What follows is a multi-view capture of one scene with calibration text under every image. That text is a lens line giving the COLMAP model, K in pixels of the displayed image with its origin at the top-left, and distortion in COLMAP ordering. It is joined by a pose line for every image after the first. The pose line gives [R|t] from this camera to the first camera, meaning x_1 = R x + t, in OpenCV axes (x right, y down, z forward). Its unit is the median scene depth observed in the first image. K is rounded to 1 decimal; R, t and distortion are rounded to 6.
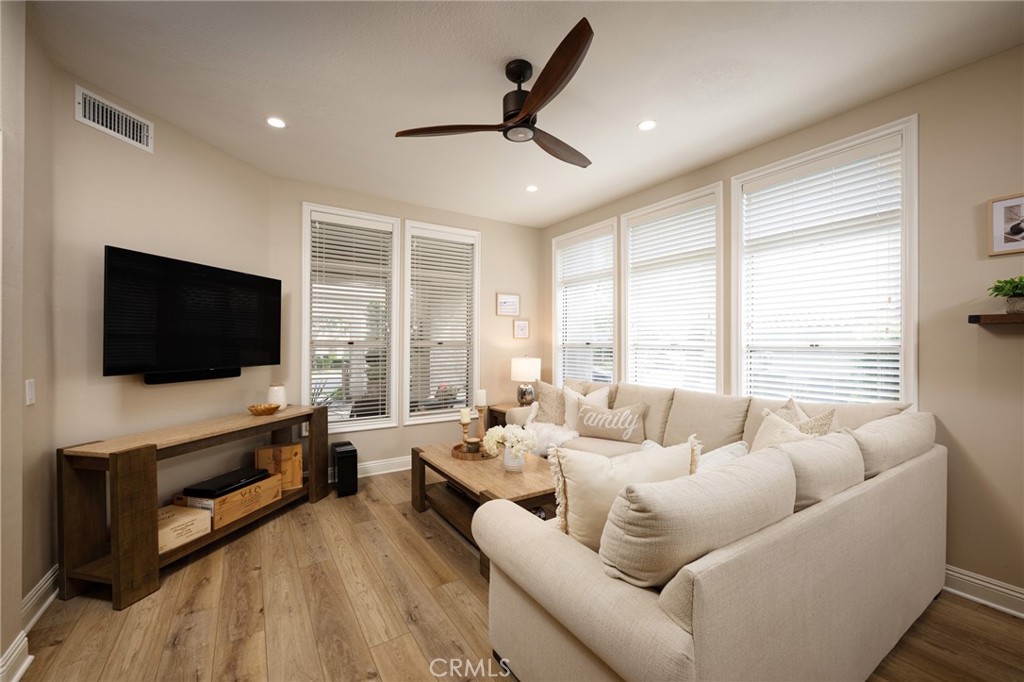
lens RADIAL K [[403.5, 0, 513.5], [0, 403.5, 344.4], [0, 0, 1]] dist [0.000293, -0.000337]
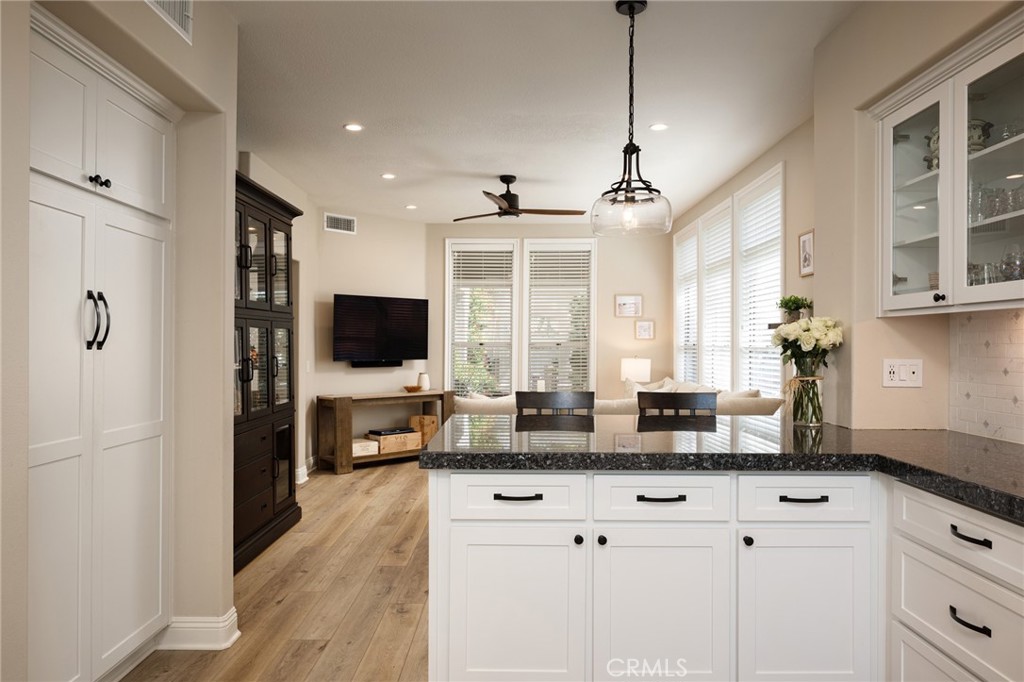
lens RADIAL K [[684.3, 0, 512.0], [0, 684.3, 341.0], [0, 0, 1]] dist [0.048793, -0.000382]
pose [[0.832023, -0.001863, -0.554738, 1.003516], [-0.002777, 0.999968, -0.007523, 0.003339], [0.554735, 0.007800, 0.831991, -0.834426]]
